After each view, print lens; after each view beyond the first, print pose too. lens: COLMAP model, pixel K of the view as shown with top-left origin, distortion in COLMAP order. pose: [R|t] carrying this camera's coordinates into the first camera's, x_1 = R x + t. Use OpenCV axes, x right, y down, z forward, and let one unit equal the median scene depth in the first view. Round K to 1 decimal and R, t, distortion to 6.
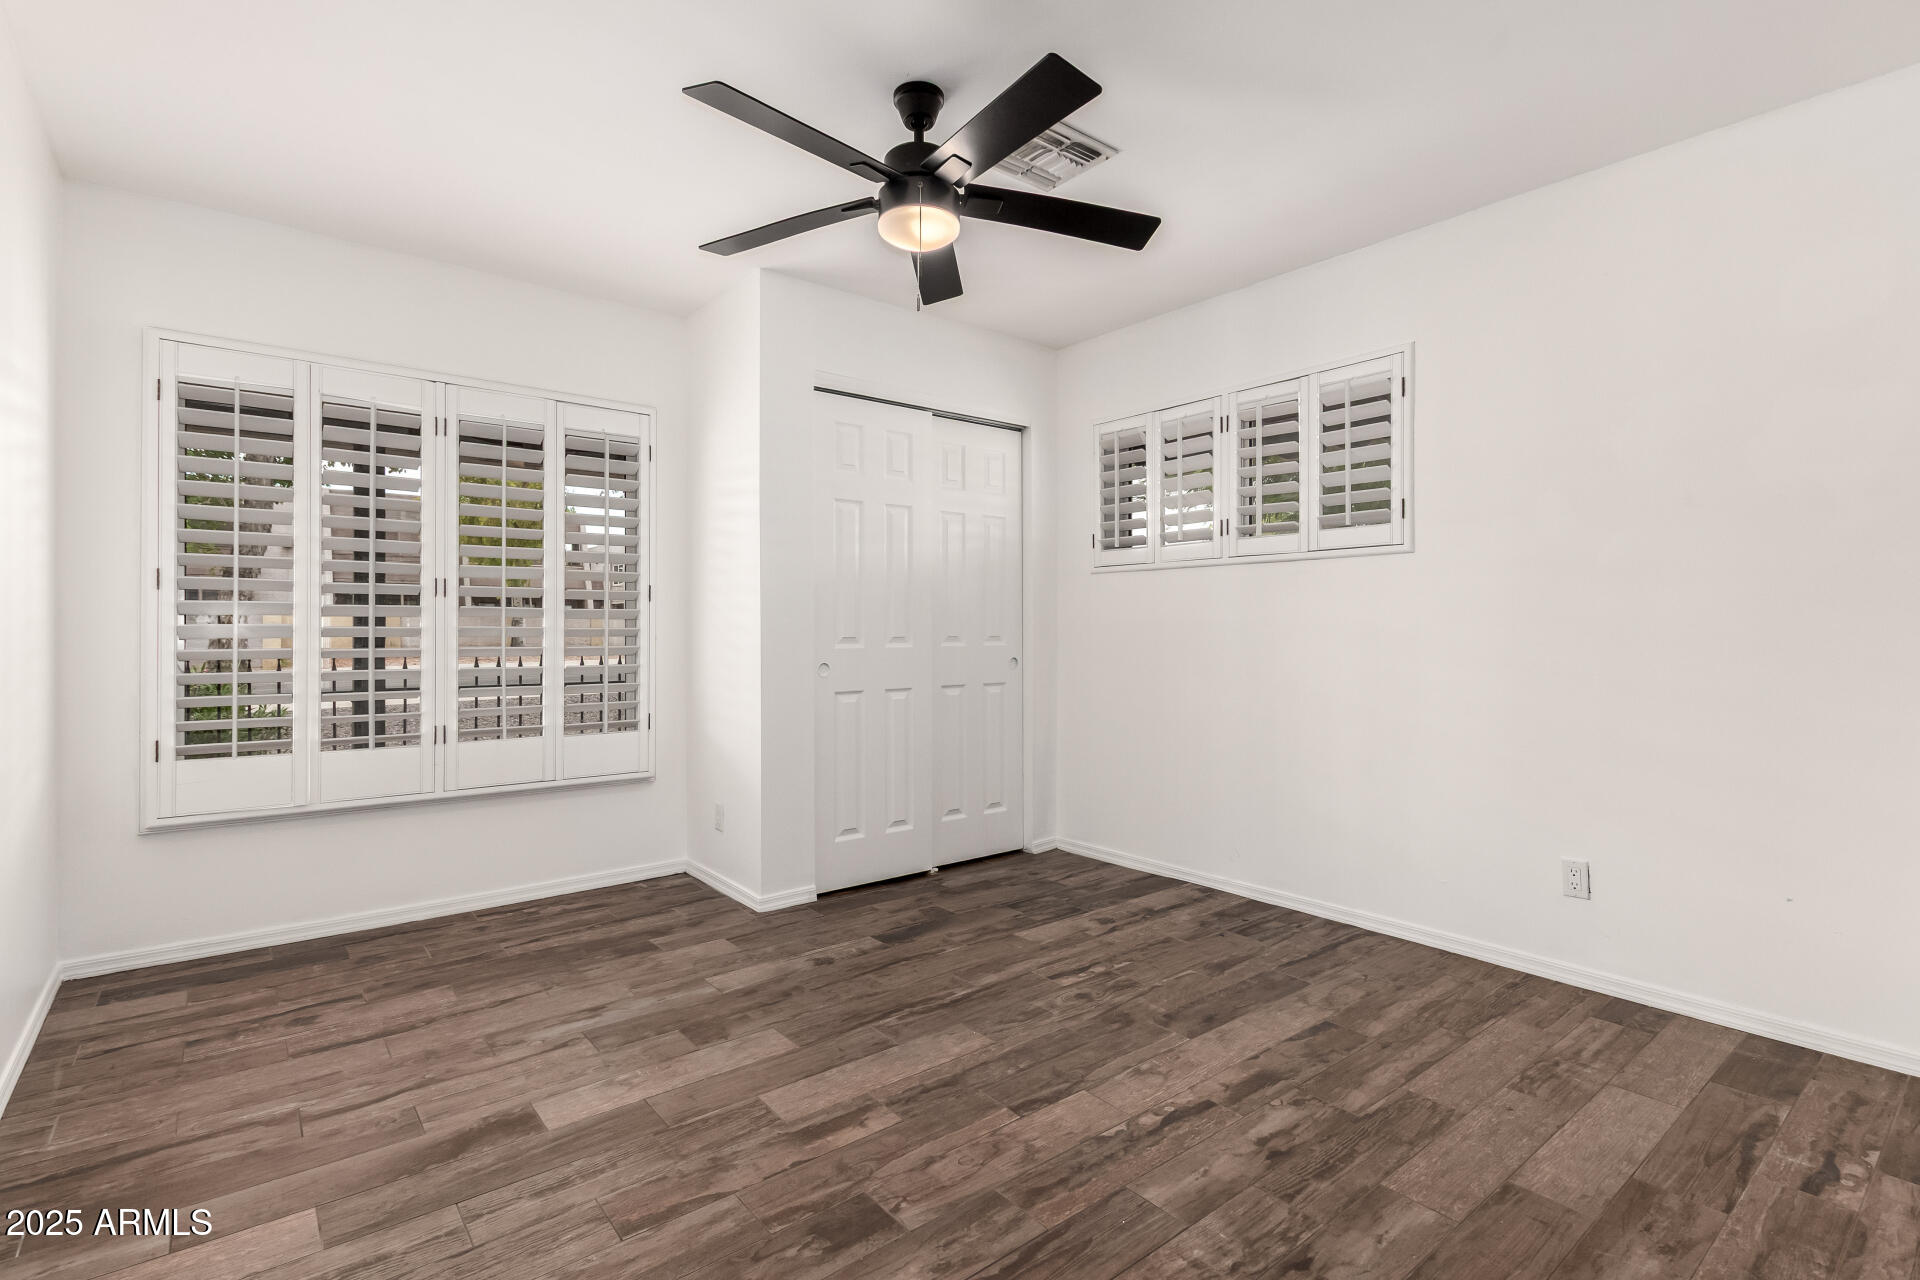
lens RADIAL K [[907.0, 0, 962.3], [0, 907.0, 630.4], [0, 0, 1]] dist [0.001871, -0.000601]
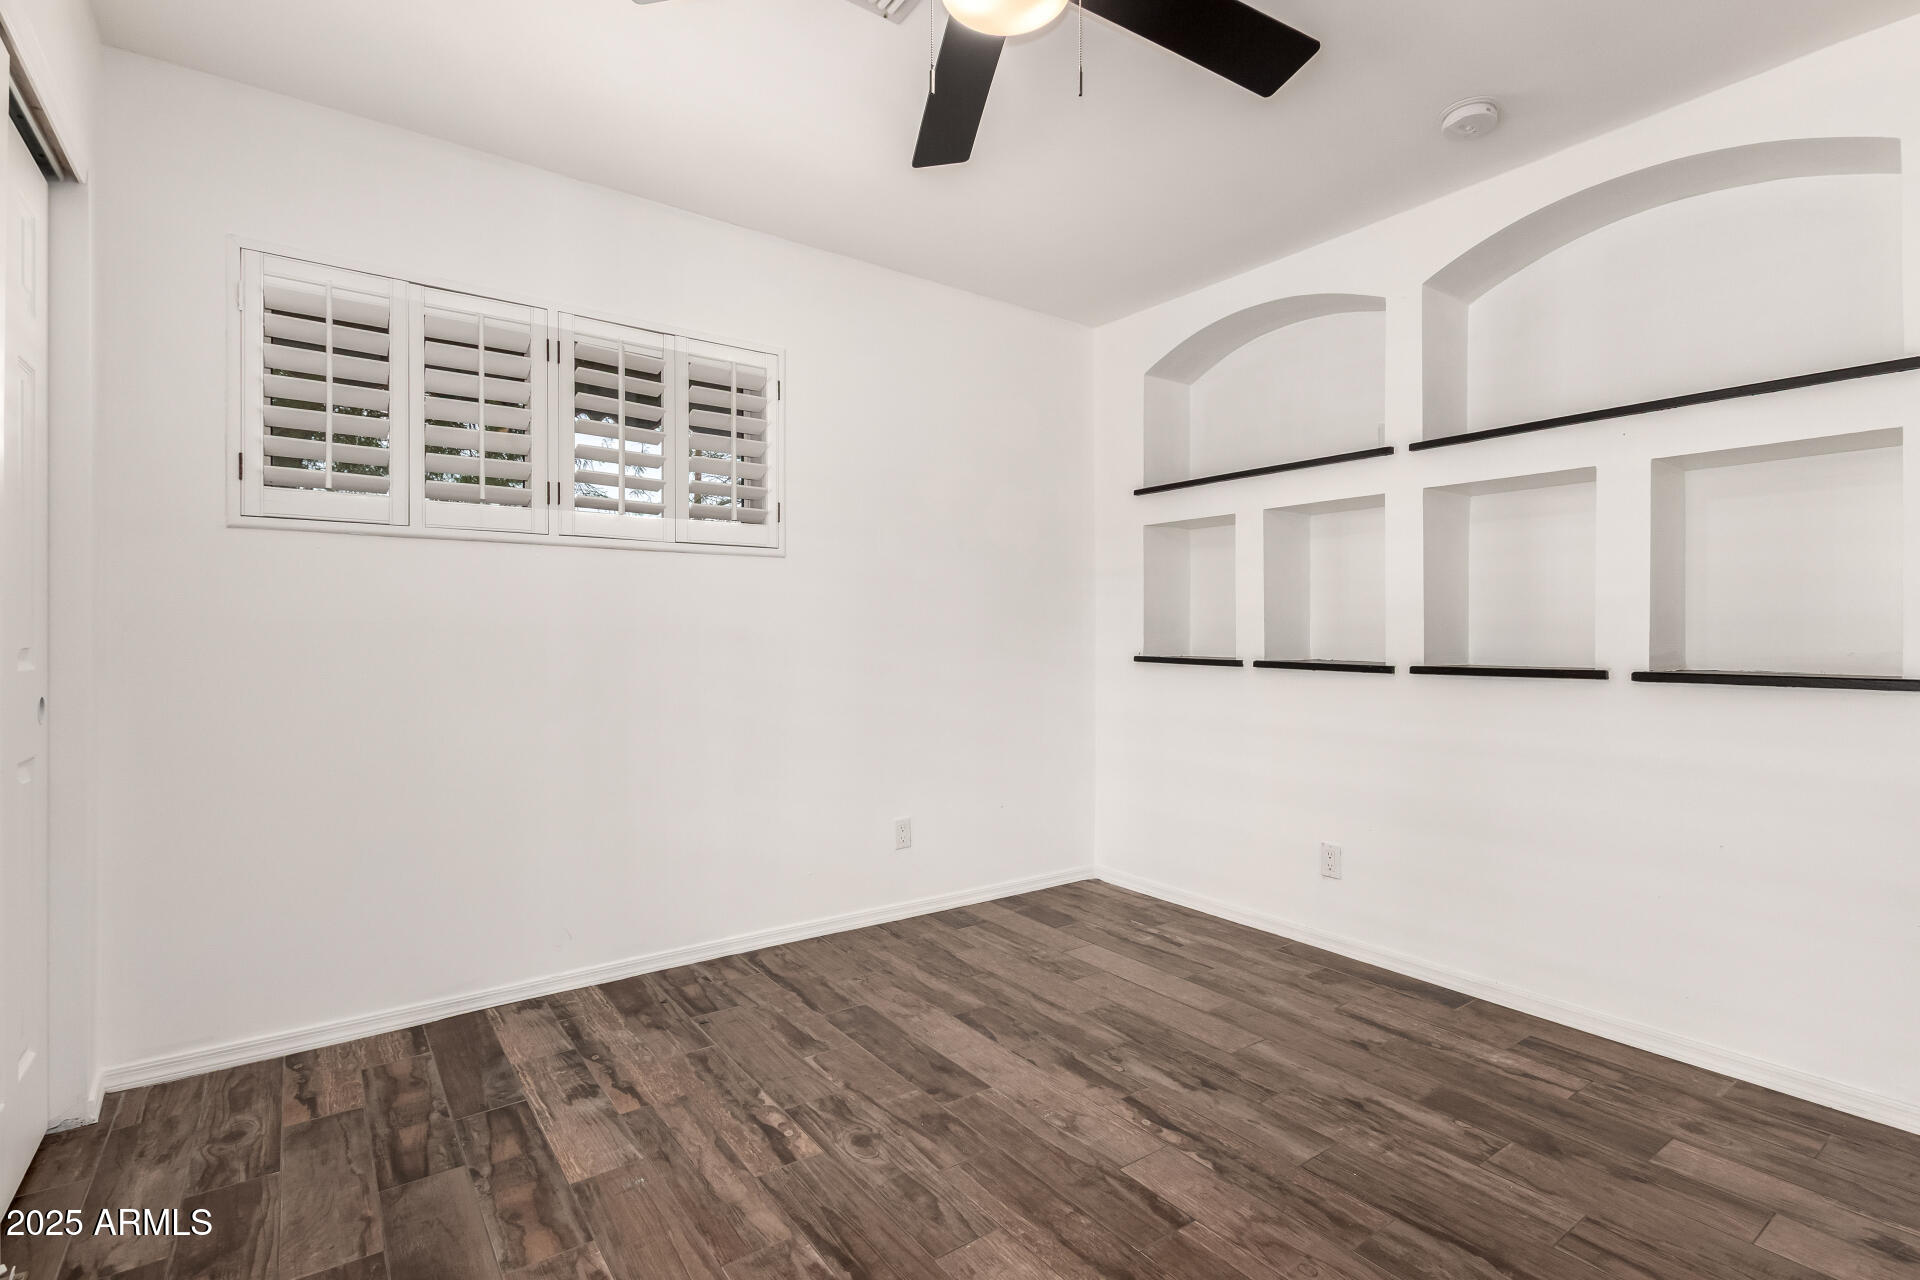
lens RADIAL K [[907.0, 0, 968.7], [0, 907.0, 650.9], [0, 0, 1]] dist [0.001871, -0.000601]
pose [[0.039308, -0.017259, 0.999078, -0.558405], [-0.002234, 0.999847, 0.017360, 0.001556], [-0.999225, -0.002915, 0.039263, 0.860432]]
